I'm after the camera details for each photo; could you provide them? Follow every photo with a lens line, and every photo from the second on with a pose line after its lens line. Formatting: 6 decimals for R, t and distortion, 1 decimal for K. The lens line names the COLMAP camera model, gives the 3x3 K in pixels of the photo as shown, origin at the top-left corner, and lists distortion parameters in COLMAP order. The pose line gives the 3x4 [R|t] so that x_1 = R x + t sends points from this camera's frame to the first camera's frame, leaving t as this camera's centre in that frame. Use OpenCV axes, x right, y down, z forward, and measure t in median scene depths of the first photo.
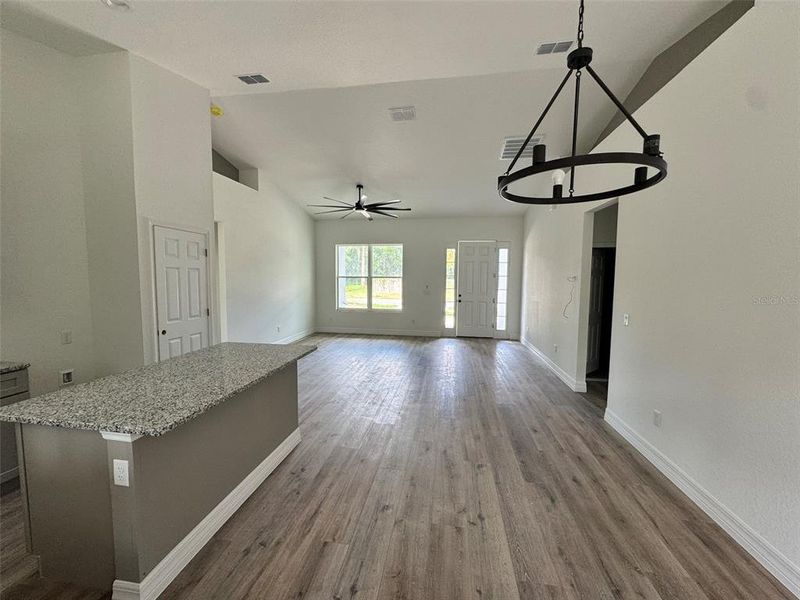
lens RADIAL K [[321.6, 0, 401.1], [0, 321.6, 300.2], [0, 0, 1]] dist [0.003939, 0.000207]
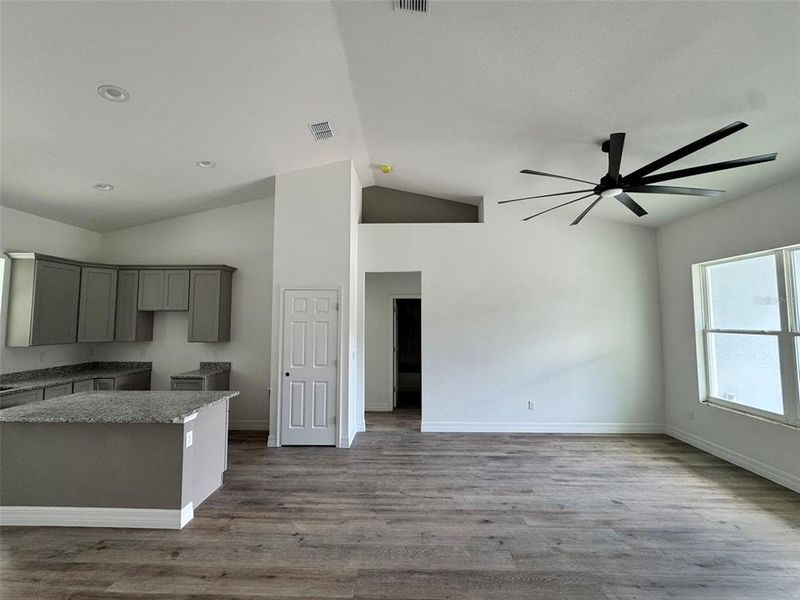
lens RADIAL K [[321.6, 0, 401.7], [0, 321.6, 302.7], [0, 0, 1]] dist [0.003939, 0.000207]
pose [[0.126403, -0.076567, -0.989020, 0.480486], [-0.074006, 0.993510, -0.086374, -0.084248], [0.989215, 0.084111, 0.119916, 1.082302]]
